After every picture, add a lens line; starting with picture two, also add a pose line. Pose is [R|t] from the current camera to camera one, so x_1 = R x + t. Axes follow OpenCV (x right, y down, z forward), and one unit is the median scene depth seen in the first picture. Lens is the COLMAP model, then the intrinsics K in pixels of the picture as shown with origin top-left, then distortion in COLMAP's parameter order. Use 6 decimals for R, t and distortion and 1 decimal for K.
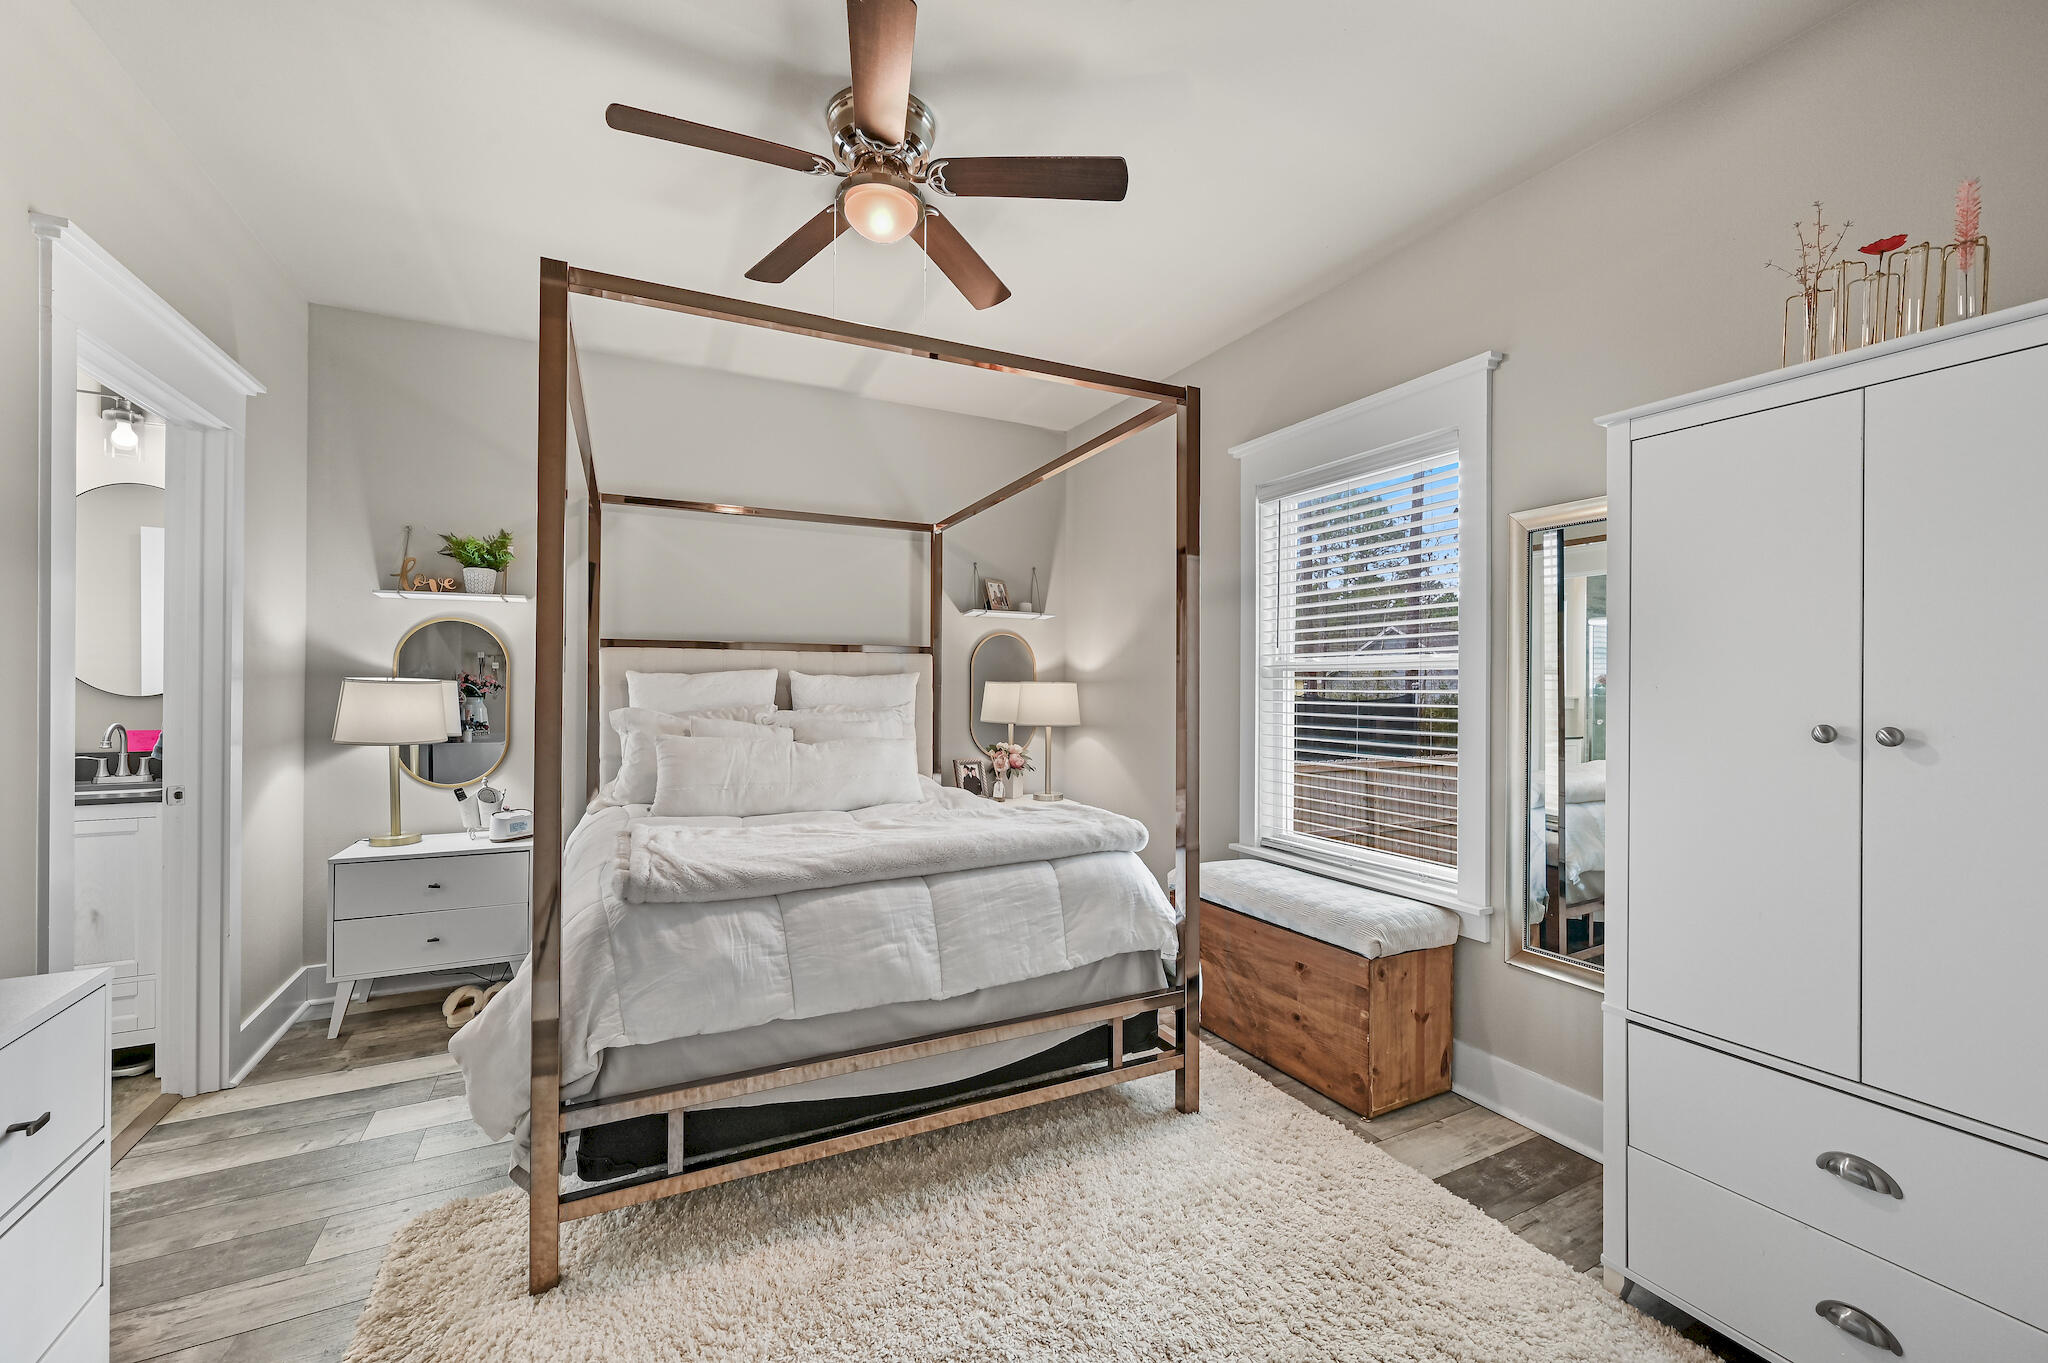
lens RADIAL K [[851.0, 0, 1024.0], [0, 851.0, 681.5], [0, 0, 1]] dist [0.001074, 0.000130]
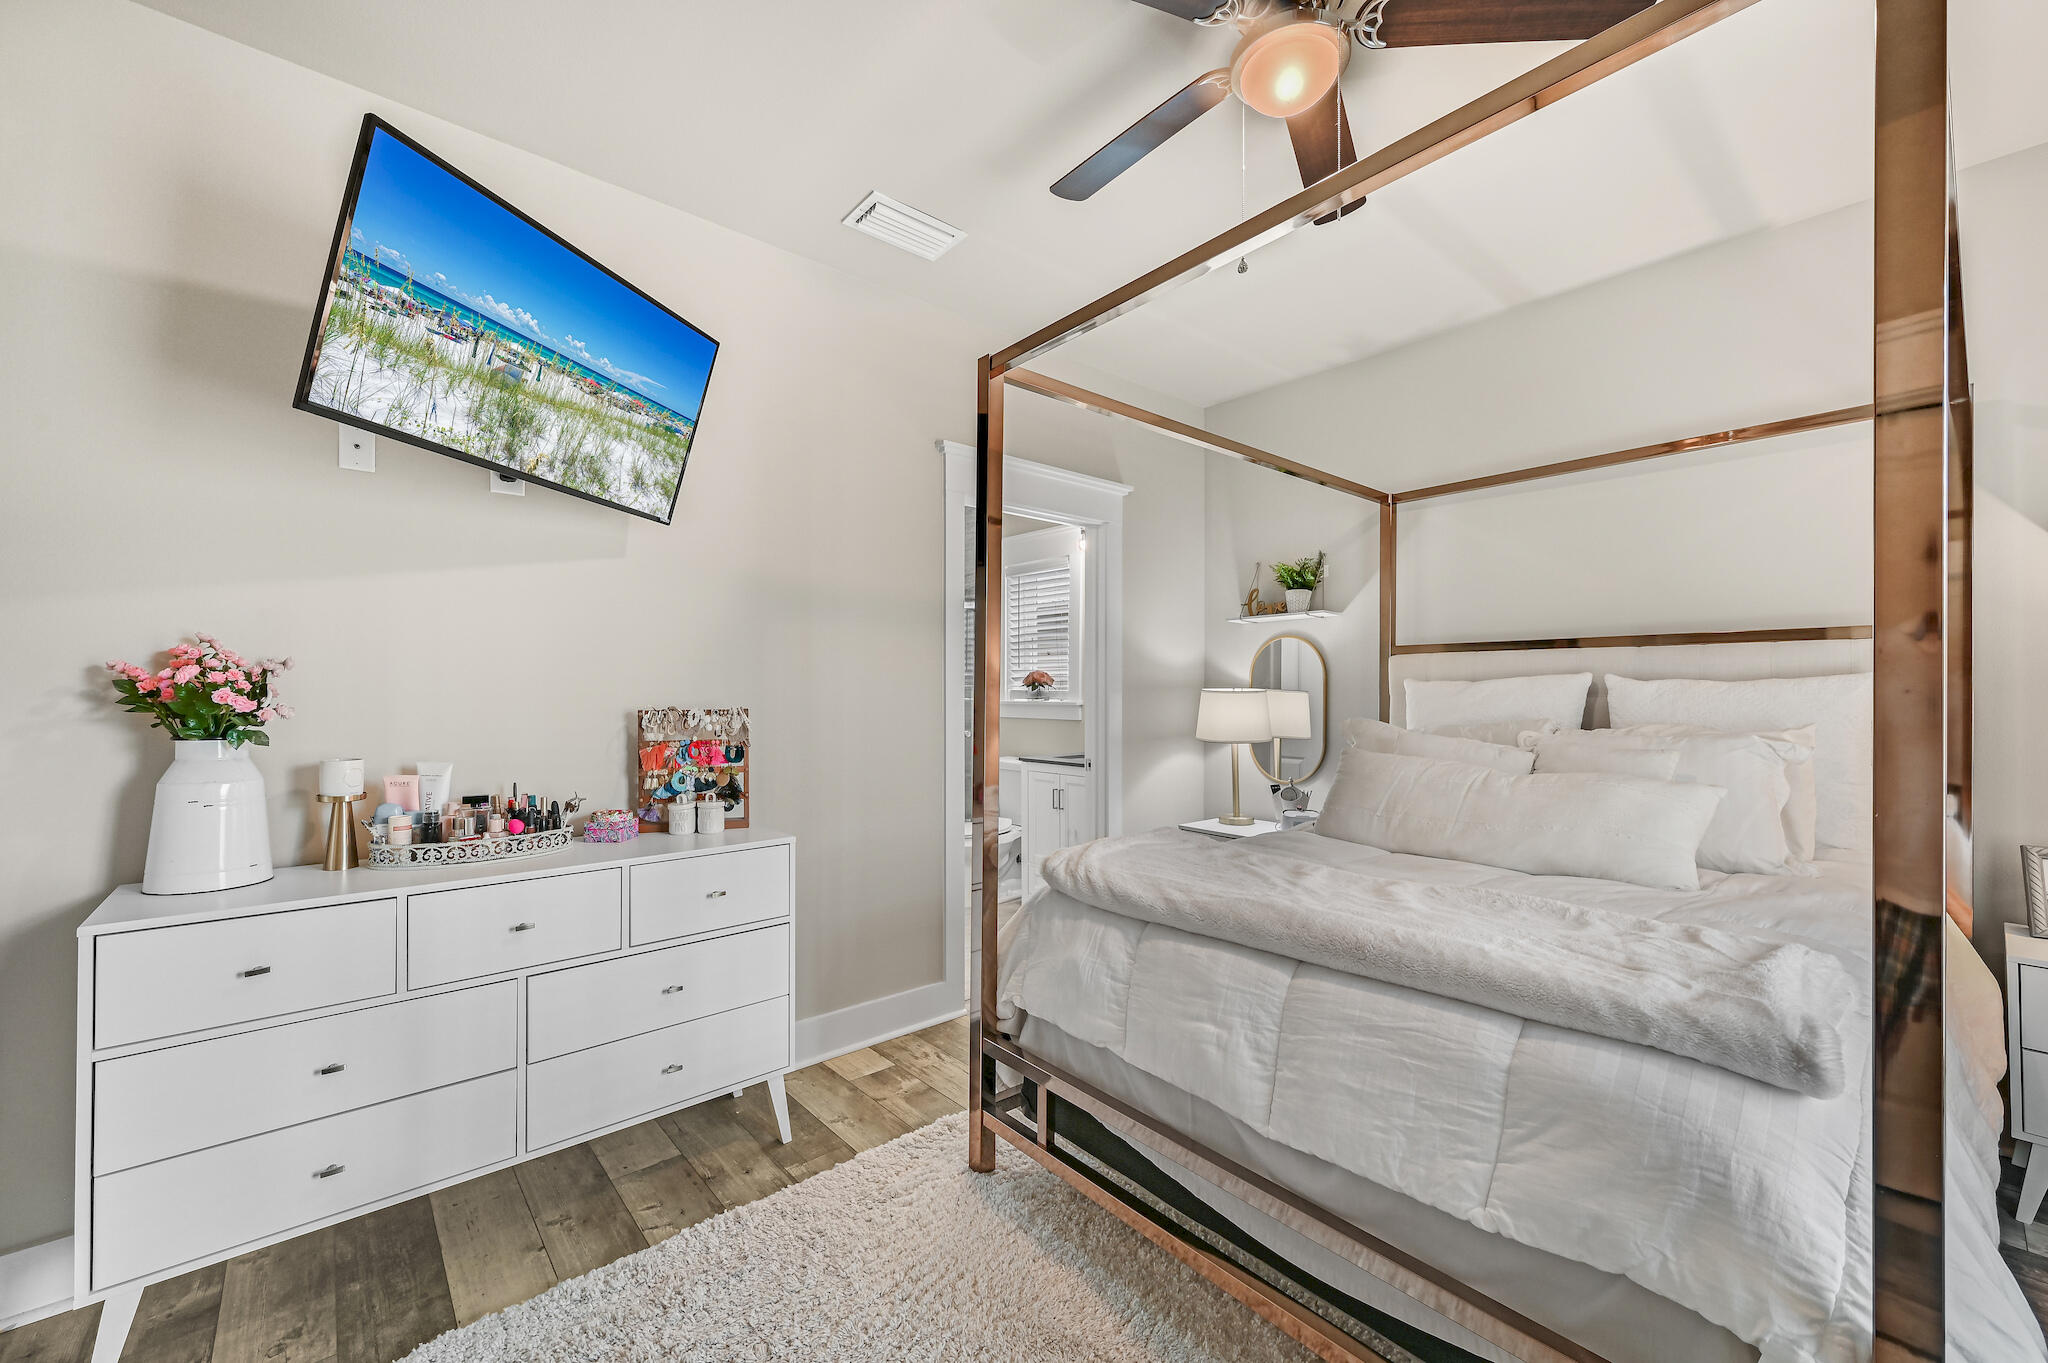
lens RADIAL K [[822.2, 0, 1024.9], [0, 822.2, 692.2], [0, 0, 1]] dist [-0.000312, -0.000054]
pose [[0.213750, -0.001689, -0.976887, 0.452804], [0.003692, 0.999993, -0.000922, 0.001859], [0.976881, -0.003410, 0.213755, 0.557996]]
